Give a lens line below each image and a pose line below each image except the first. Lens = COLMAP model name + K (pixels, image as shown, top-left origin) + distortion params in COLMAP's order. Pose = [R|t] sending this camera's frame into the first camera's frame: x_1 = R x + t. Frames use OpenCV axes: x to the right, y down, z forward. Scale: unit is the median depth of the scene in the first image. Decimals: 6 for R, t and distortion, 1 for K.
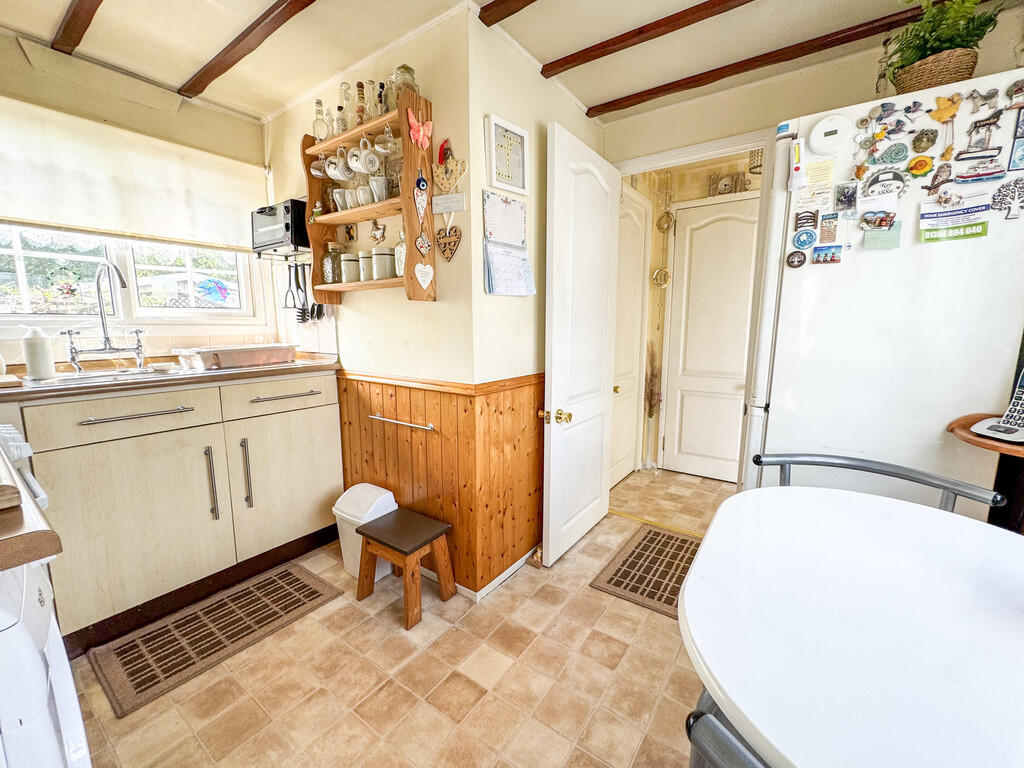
lens RADIAL K [[423.4, 0, 509.8], [0, 423.4, 385.1], [0, 0, 1]] dist [-0.001068, -0.000004]
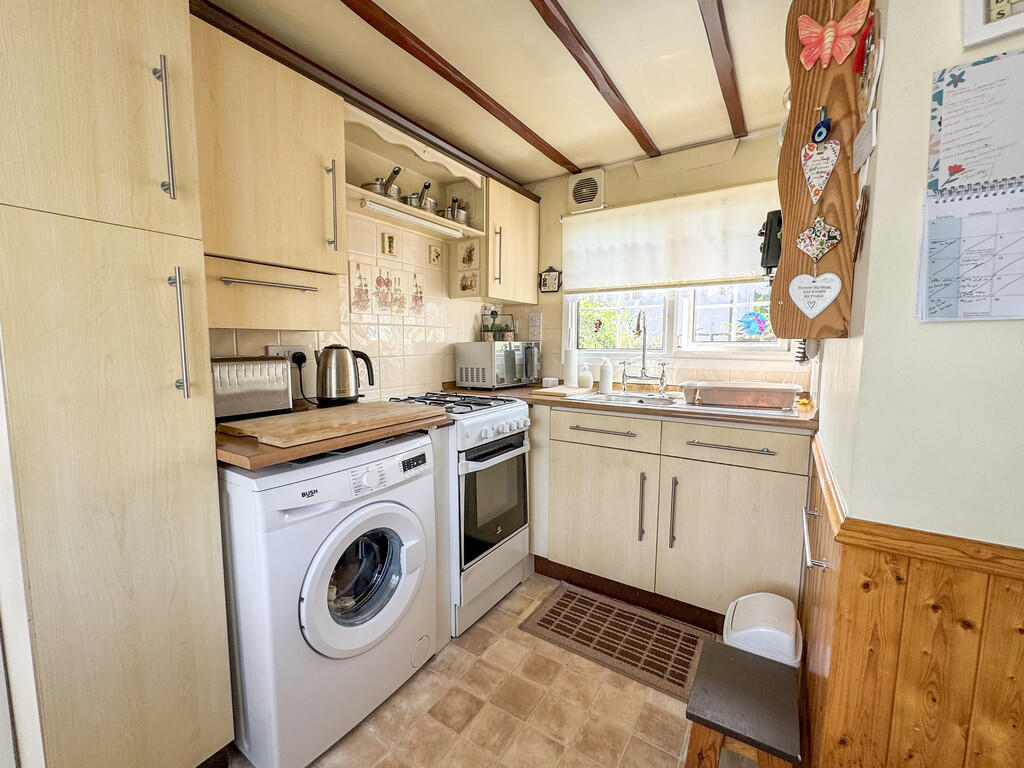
lens RADIAL K [[423.4, 0, 509.8], [0, 423.4, 385.1], [0, 0, 1]] dist [-0.001068, -0.000004]
pose [[0.045686, 0.100872, -0.993850, 0.347293], [-0.147383, 0.984682, 0.093166, -0.133023], [0.988024, 0.142220, 0.059853, 0.585497]]
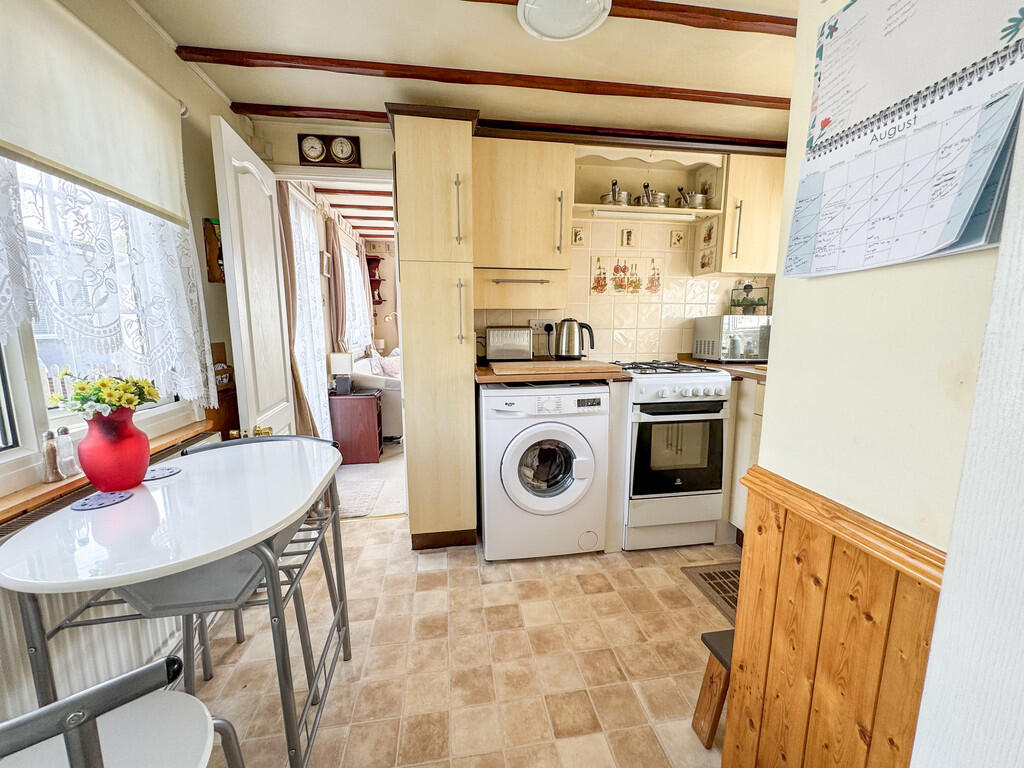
lens RADIAL K [[406.4, 0, 512.0], [0, 406.4, 384.0], [0, 0, 1]] dist [-0.000697, 0.000168]
pose [[-0.708554, 0.106299, -0.697605, 0.451203], [-0.100503, 0.963309, 0.248868, -0.186035], [0.698463, 0.246448, -0.671873, 1.100536]]
